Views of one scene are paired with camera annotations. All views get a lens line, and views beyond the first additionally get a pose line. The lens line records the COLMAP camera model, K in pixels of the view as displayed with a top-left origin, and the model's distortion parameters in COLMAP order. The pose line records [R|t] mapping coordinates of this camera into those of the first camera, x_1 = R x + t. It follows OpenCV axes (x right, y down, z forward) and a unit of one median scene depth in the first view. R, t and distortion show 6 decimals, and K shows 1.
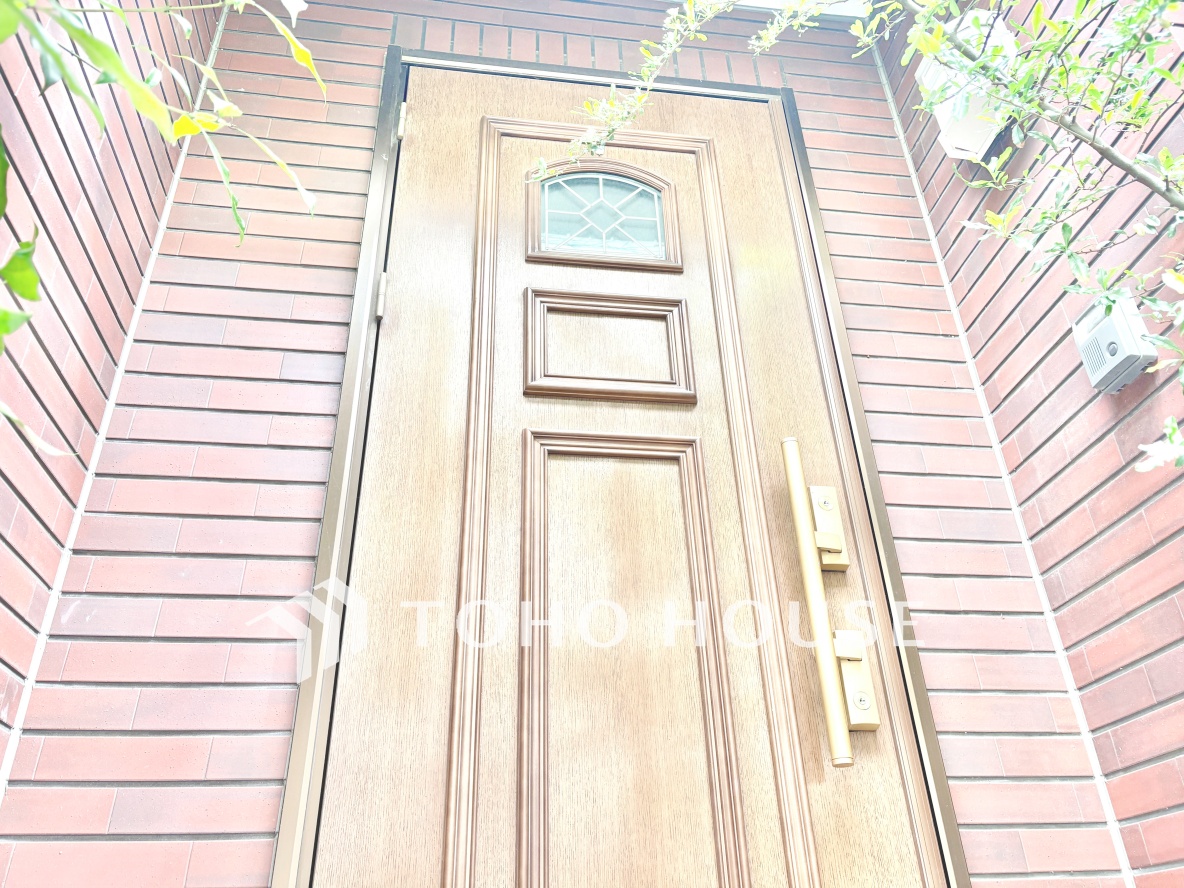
lens RADIAL K [[897.2, 0, 588.5], [0, 897.2, 448.0], [0, 0, 1]] dist [0.071270, -0.083057]
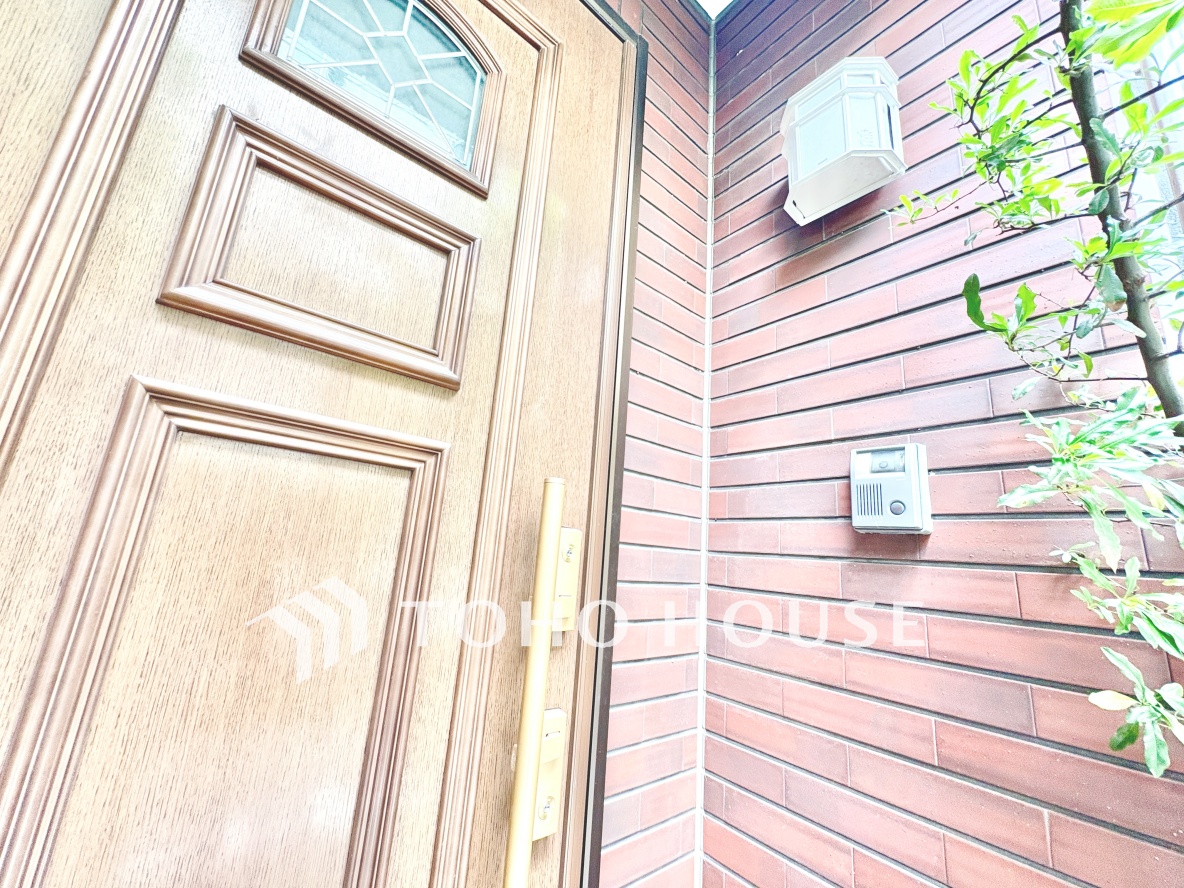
lens RADIAL K [[471.7, 0, 592.1], [0, 471.7, 443.2], [0, 0, 1]] dist [0.002489, -0.000607]
pose [[0.846791, 0.212312, 0.487718, 0.030410], [-0.353511, 0.909732, 0.217755, -0.134634], [-0.397461, -0.356807, 0.845407, 0.589693]]
